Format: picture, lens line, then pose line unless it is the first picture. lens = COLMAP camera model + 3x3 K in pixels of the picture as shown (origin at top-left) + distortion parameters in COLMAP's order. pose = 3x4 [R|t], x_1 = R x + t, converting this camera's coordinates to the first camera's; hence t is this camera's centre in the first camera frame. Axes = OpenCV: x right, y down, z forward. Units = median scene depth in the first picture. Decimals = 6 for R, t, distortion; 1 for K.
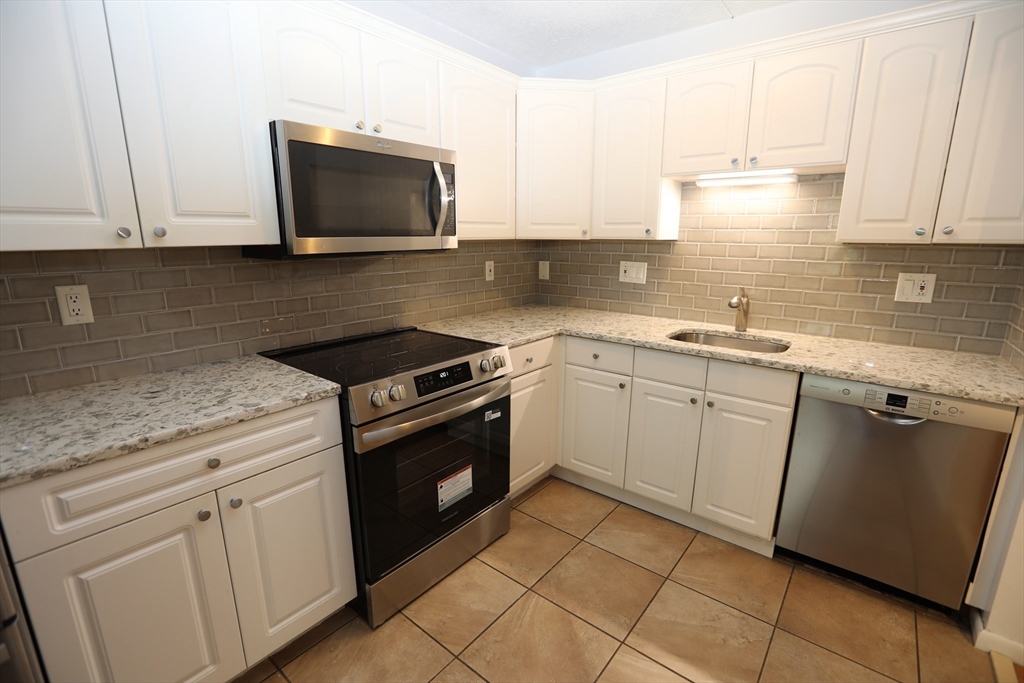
lens RADIAL K [[463.3, 0, 509.7], [0, 463.3, 348.0], [0, 0, 1]] dist [-0.055661, 0.017882]
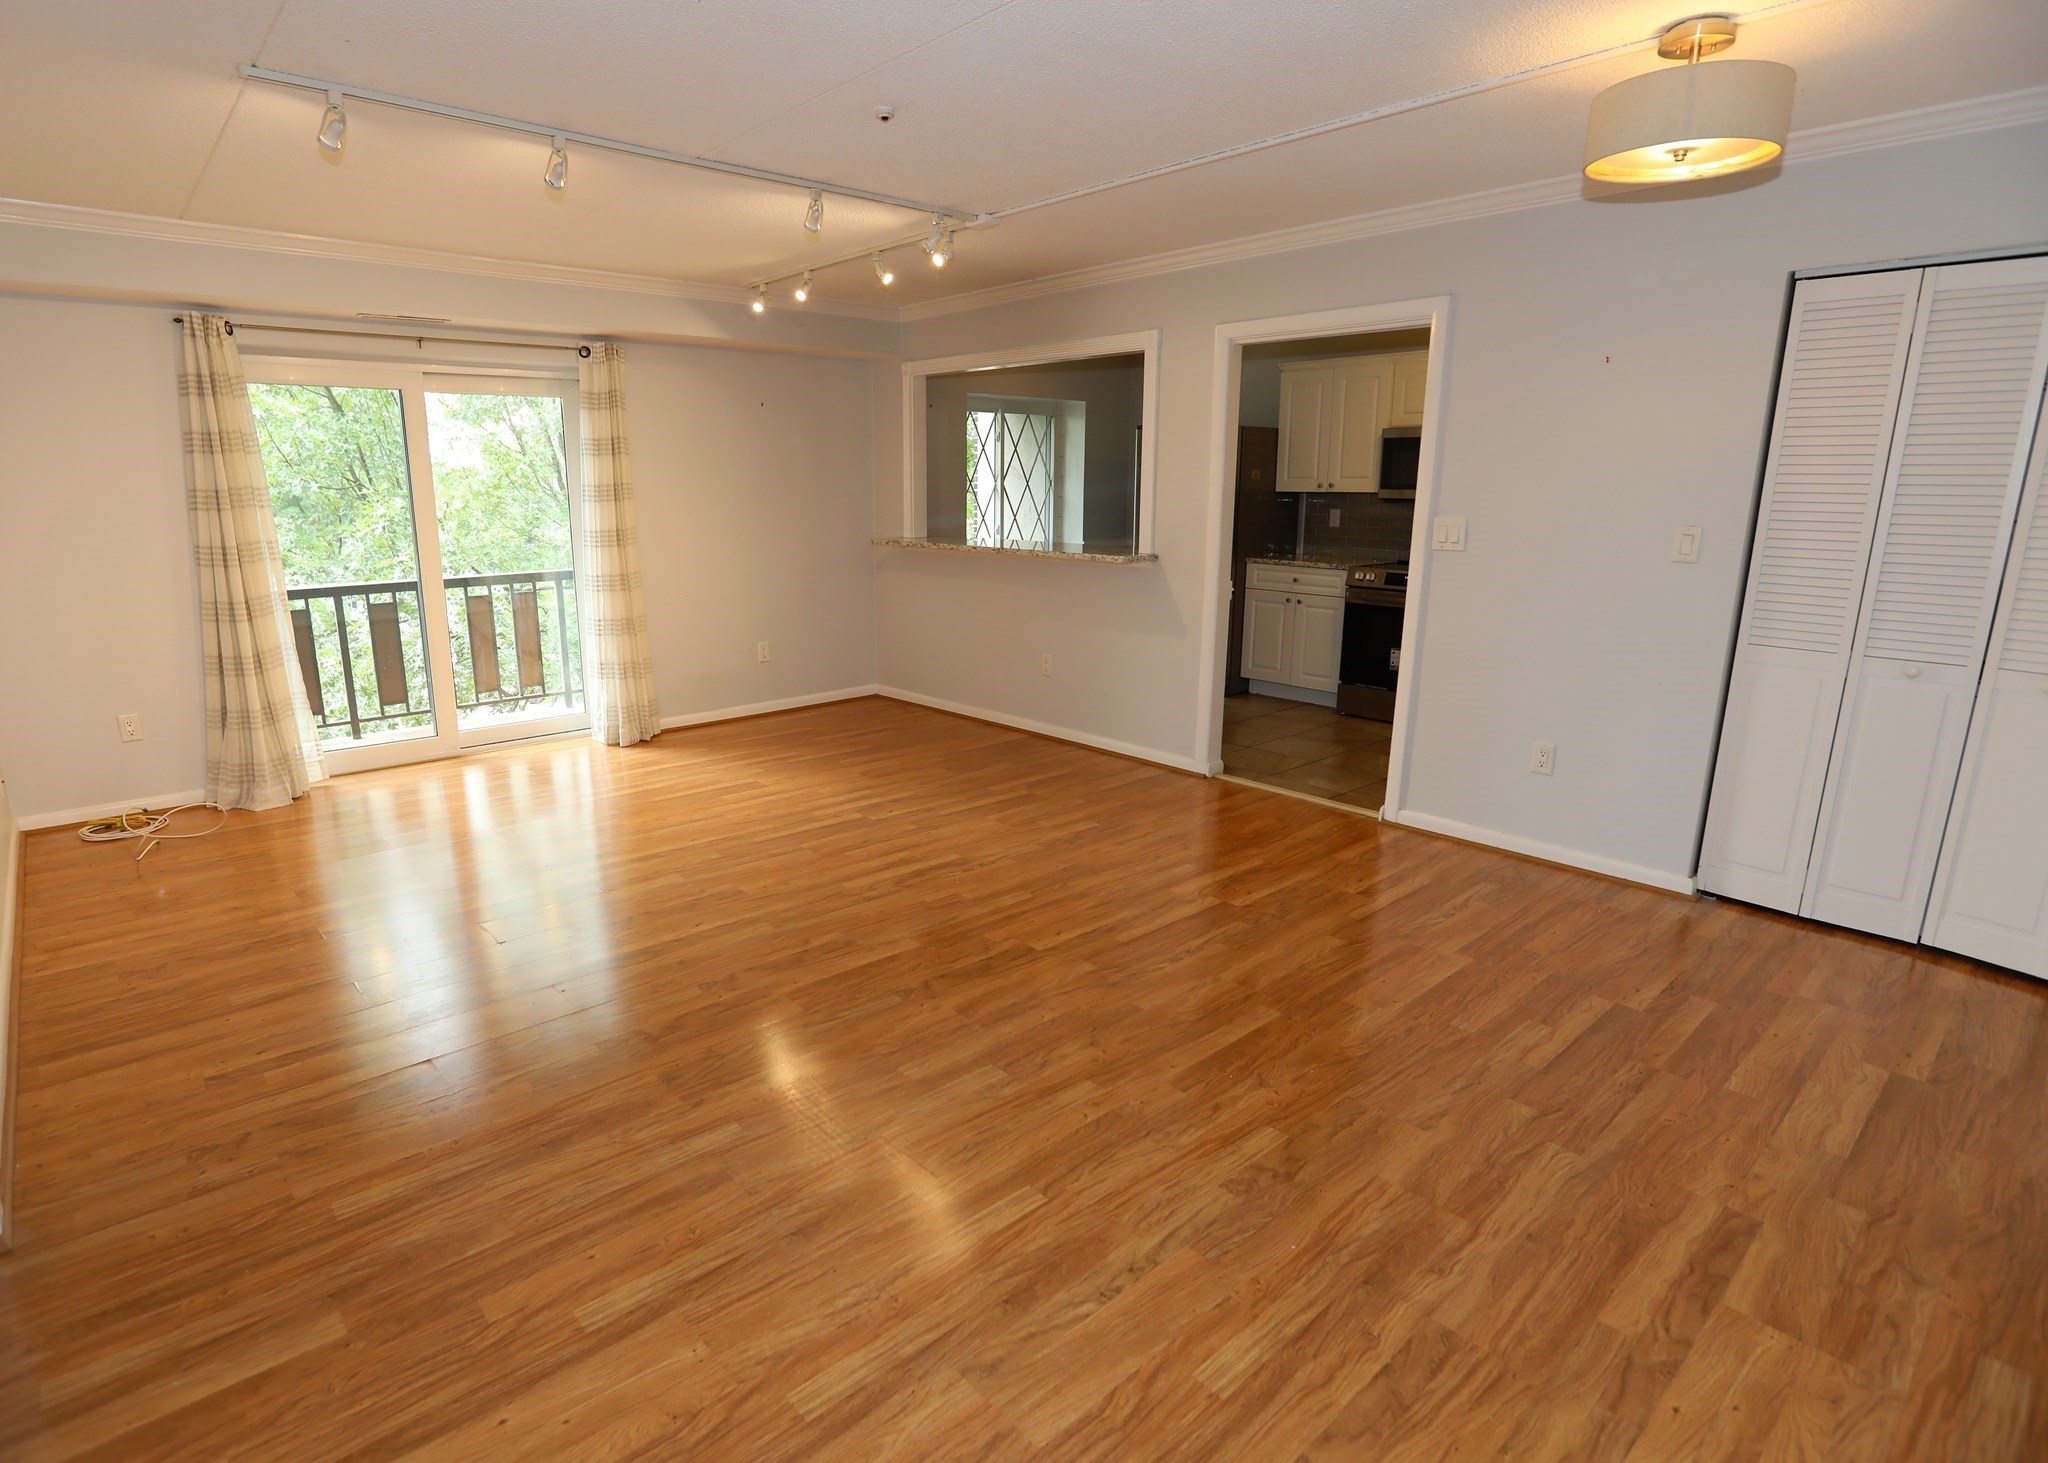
lens RADIAL K [[1091.4, 0, 1024.0], [0, 1091.4, 731.5], [0, 0, 1]] dist [-0.000777, -0.000290]
pose [[-0.123768, 0.219912, -0.967637, 3.266576], [-0.241213, 0.939218, 0.244306, -0.038317], [0.962548, 0.263643, -0.063200, 0.106003]]
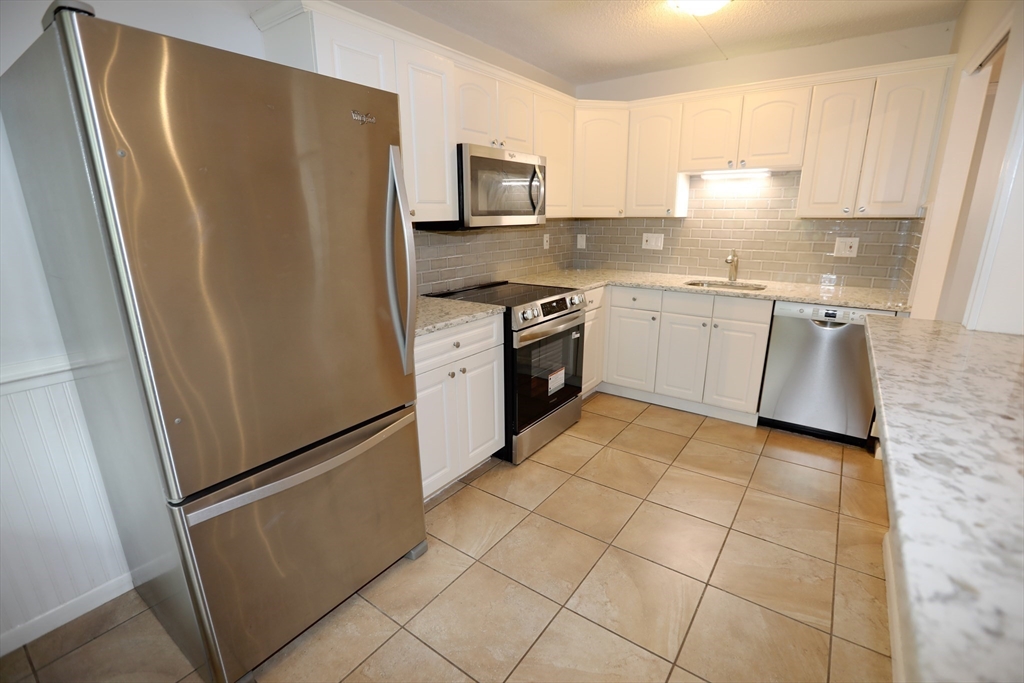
lens RADIAL K [[463.3, 0, 509.7], [0, 463.3, 348.0], [0, 0, 1]] dist [-0.055661, 0.017882]
pose [[0.998426, -0.024965, 0.050219, -0.328216], [0.022837, 0.998835, 0.042505, 0.118316], [-0.051221, -0.041291, 0.997833, -0.491685]]
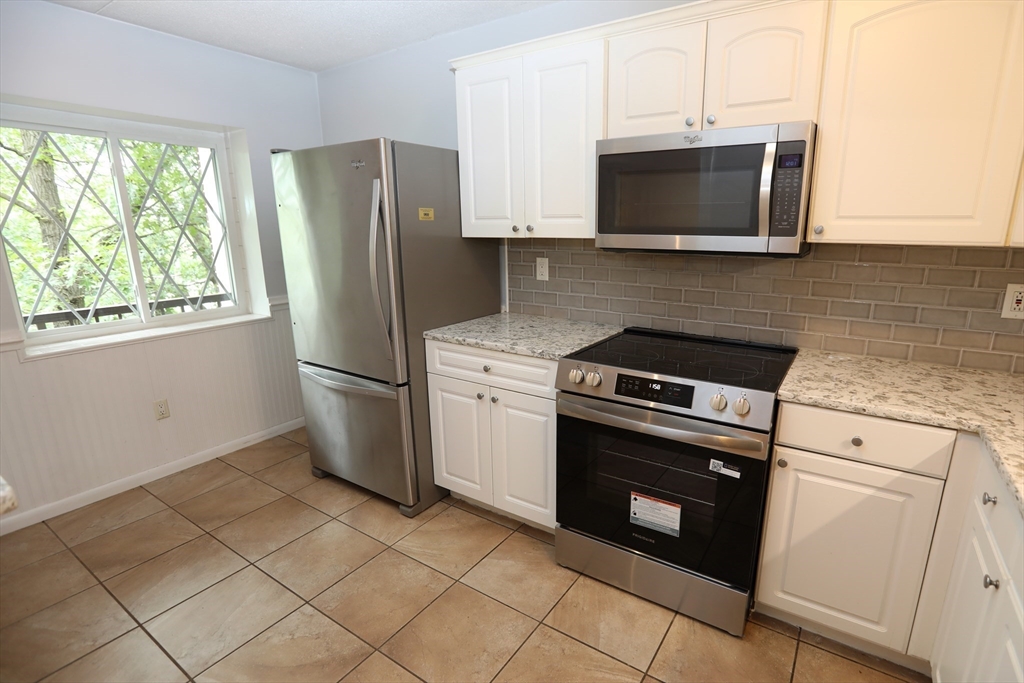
lens RADIAL K [[500.6, 0, 554.0], [0, 500.6, 348.1], [0, 0, 1]] dist [-0.038614, 0.000253]
pose [[0.124556, 0.241154, -0.962461, 0.681003], [-0.230200, 0.950570, 0.208383, -0.155644], [0.965139, 0.195603, 0.173913, 0.544640]]
